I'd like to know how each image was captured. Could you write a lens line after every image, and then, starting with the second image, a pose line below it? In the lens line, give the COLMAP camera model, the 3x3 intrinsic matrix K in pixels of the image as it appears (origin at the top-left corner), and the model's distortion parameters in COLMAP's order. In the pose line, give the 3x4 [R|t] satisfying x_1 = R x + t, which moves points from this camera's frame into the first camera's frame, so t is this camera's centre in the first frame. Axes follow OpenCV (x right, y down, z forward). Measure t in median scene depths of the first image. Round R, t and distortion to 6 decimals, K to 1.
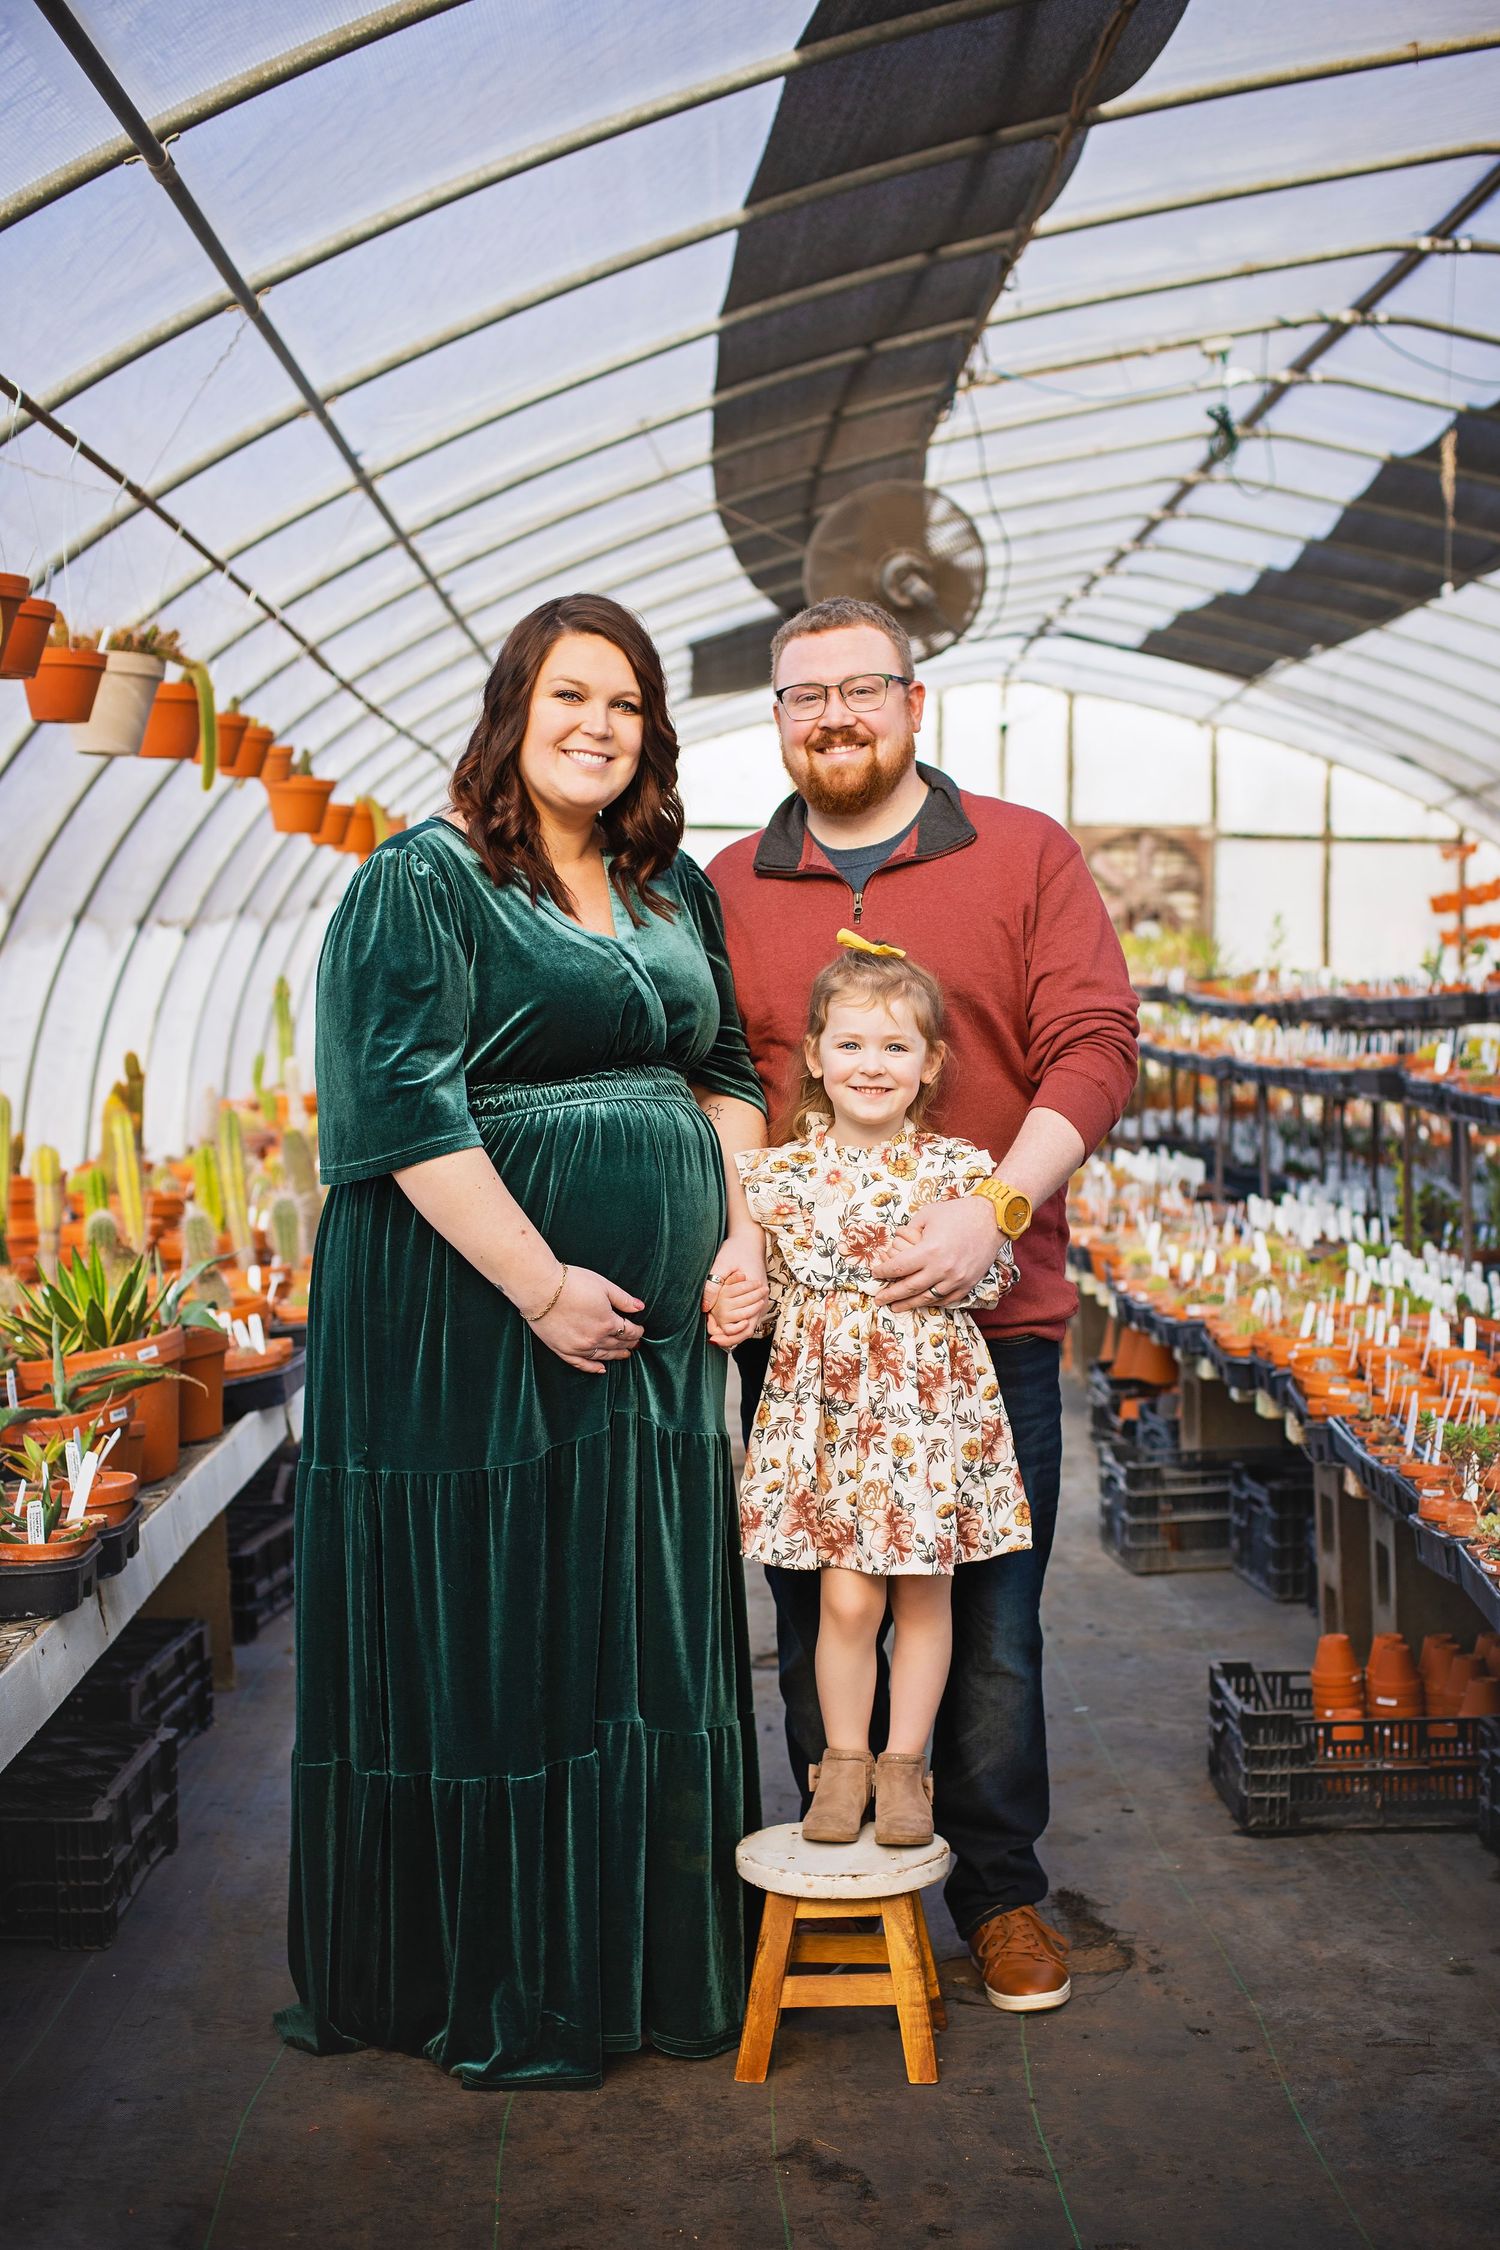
lens RADIAL K [[3214.5, 0, 853.4], [0, 3214.5, 1137.5], [0, 0, 1]] dist [0.192950, 0.000000]
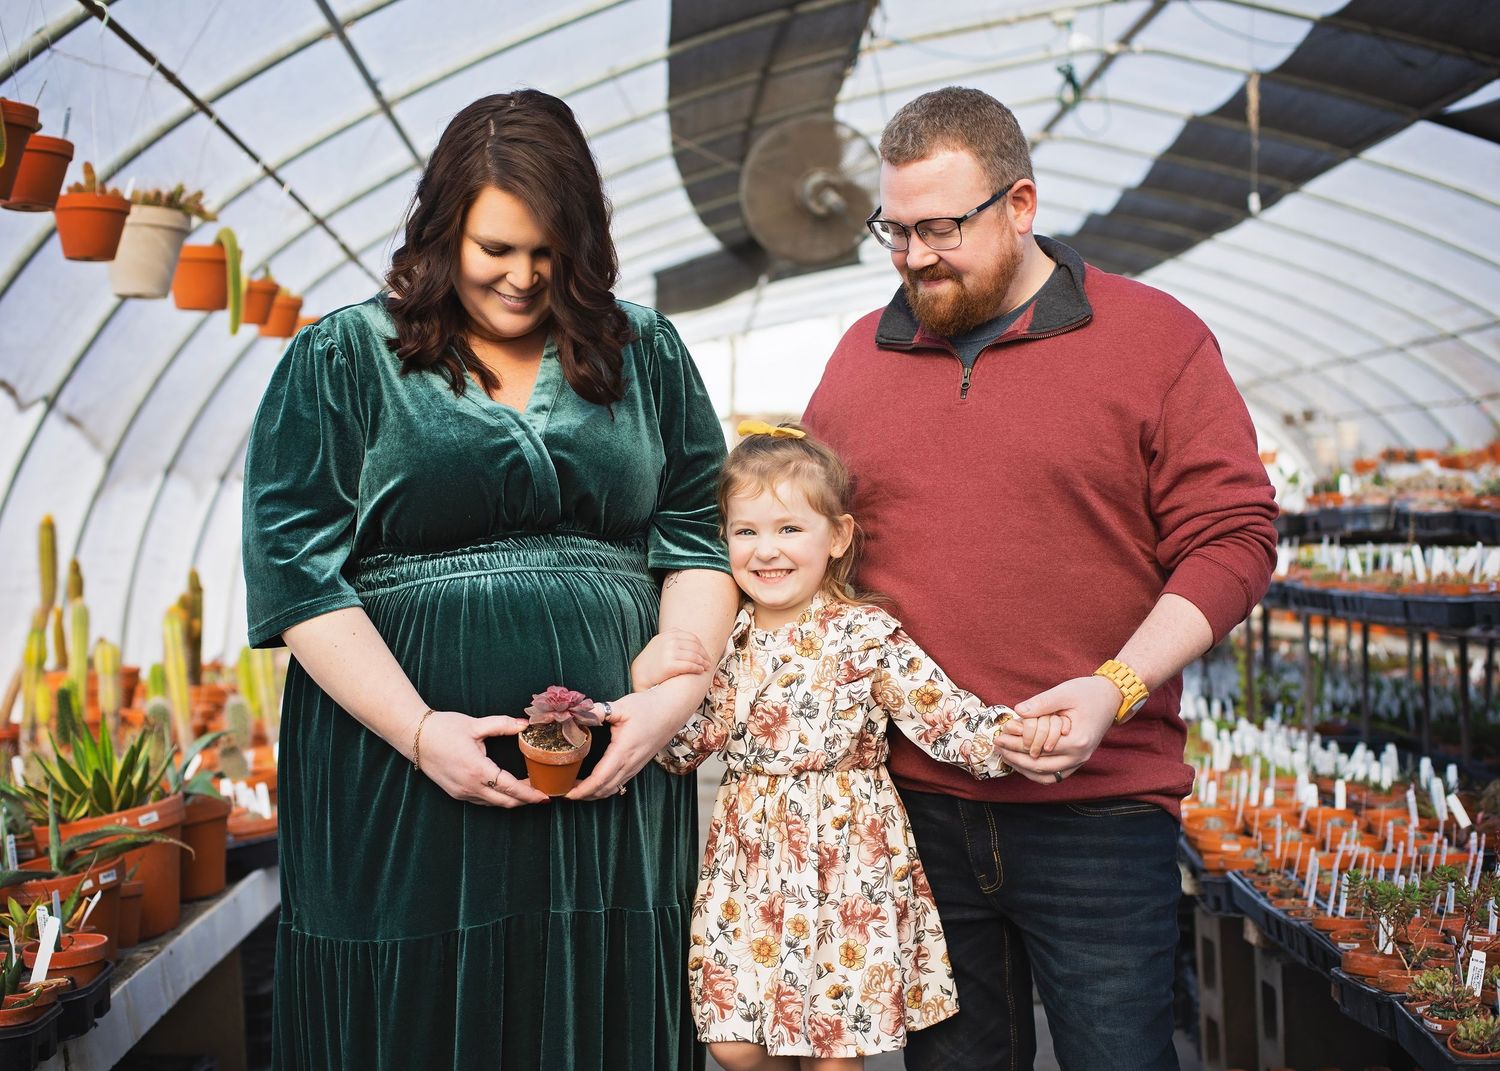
lens RADIAL K [[2256.4, 0, 740.4], [0, 2256.4, 560.9], [0, 0, 1]] dist [-0.014562, 0.000000]
pose [[0.999850, -0.007747, -0.015484, -0.004404], [0.007048, 0.998976, -0.044692, 0.012555], [0.015814, 0.044576, 0.998881, 0.200915]]
